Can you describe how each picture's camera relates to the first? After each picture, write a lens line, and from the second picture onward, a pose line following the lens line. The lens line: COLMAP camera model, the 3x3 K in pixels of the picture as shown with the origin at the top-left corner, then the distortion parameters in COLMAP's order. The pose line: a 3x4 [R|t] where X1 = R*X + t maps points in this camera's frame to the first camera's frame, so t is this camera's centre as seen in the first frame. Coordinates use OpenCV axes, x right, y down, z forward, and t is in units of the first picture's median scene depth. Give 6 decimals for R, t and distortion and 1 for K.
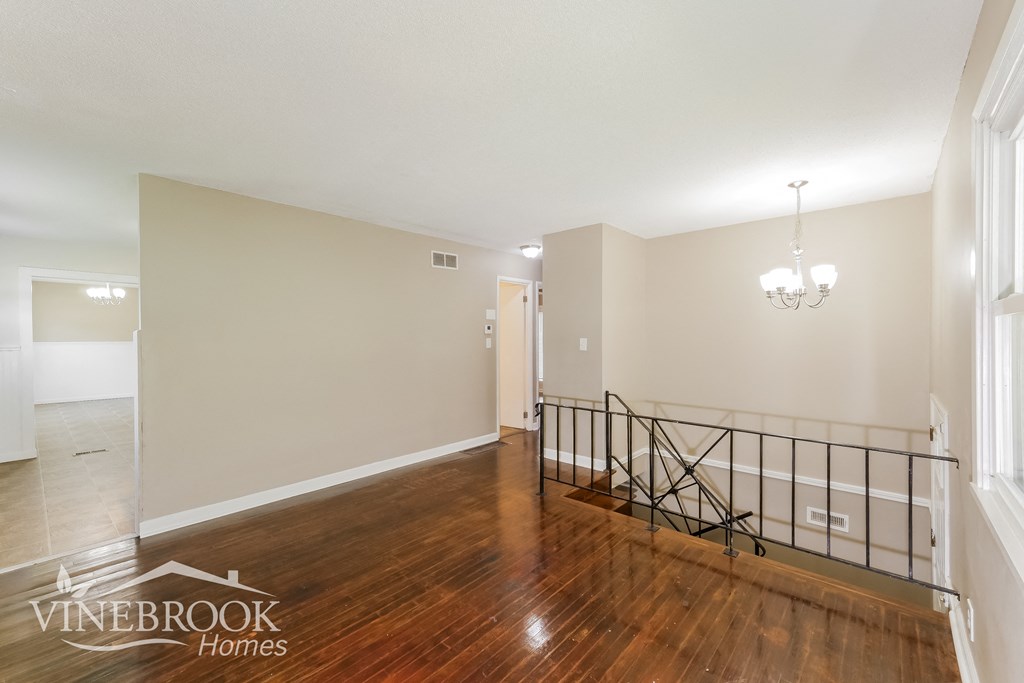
lens RADIAL K [[429.7, 0, 512.7], [0, 429.7, 336.4], [0, 0, 1]] dist [0.000313, 0.000014]
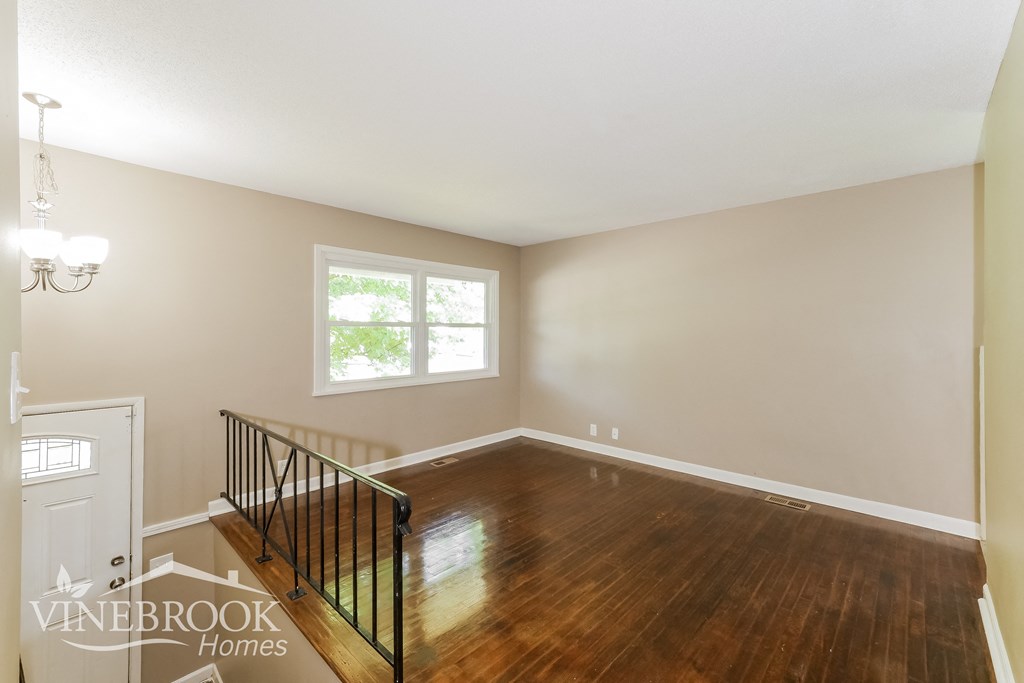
lens RADIAL K [[429.7, 0, 511.6], [0, 429.7, 336.2], [0, 0, 1]] dist [0.000313, 0.000014]
pose [[-0.999336, 0.002269, 0.036376, -0.076274], [0.002631, 0.999948, 0.009893, -0.003535], [-0.036352, 0.009983, -0.999289, 1.790462]]
